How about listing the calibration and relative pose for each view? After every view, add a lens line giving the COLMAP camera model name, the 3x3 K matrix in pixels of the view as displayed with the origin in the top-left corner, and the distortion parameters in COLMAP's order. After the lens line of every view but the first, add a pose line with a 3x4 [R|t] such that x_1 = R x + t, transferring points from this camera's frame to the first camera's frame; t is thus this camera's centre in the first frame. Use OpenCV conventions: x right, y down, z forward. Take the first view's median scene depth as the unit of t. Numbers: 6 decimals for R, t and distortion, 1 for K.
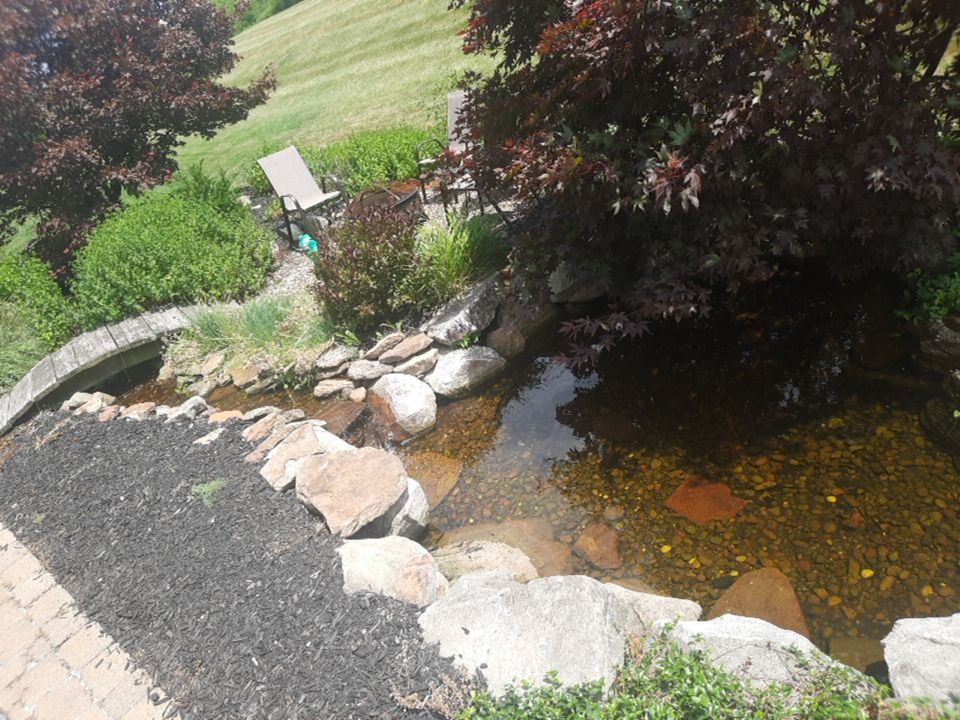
lens RADIAL K [[746.7, 0, 480.0], [0, 746.7, 360.0], [0, 0, 1]] dist [0.016780, -0.012394]
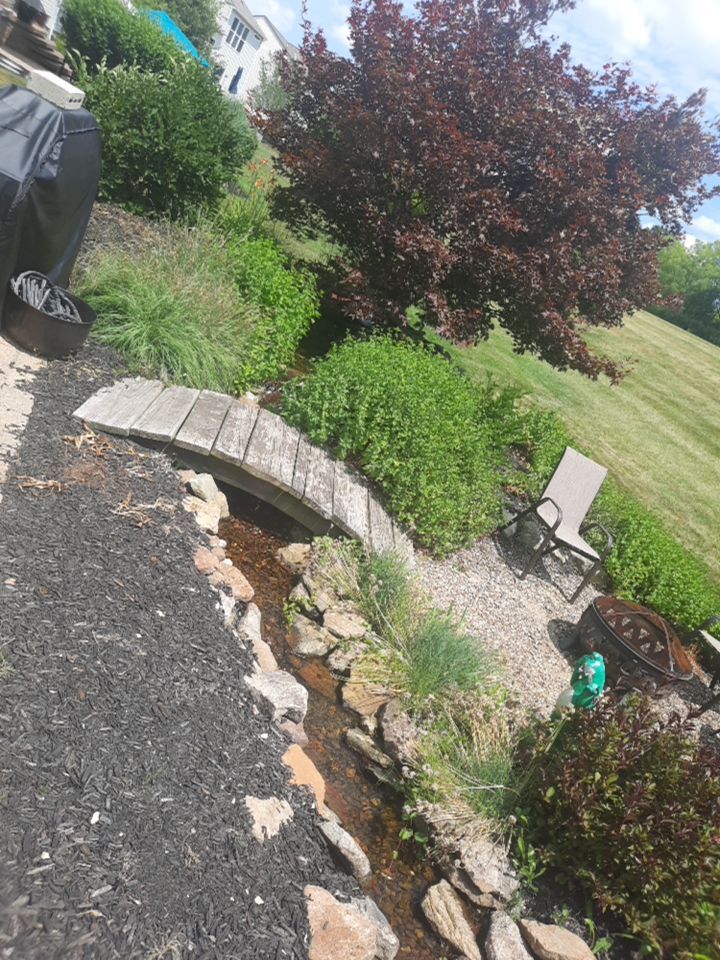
lens RADIAL K [[746.7, 0, 360.1], [0, 746.7, 473.1], [0, 0, 1]] dist [0.016780, -0.012394]
pose [[0.530881, 0.819631, -0.215339, -0.274893], [-0.843511, 0.535531, -0.041174, -0.044142], [0.081573, 0.203499, 0.975671, 0.277697]]
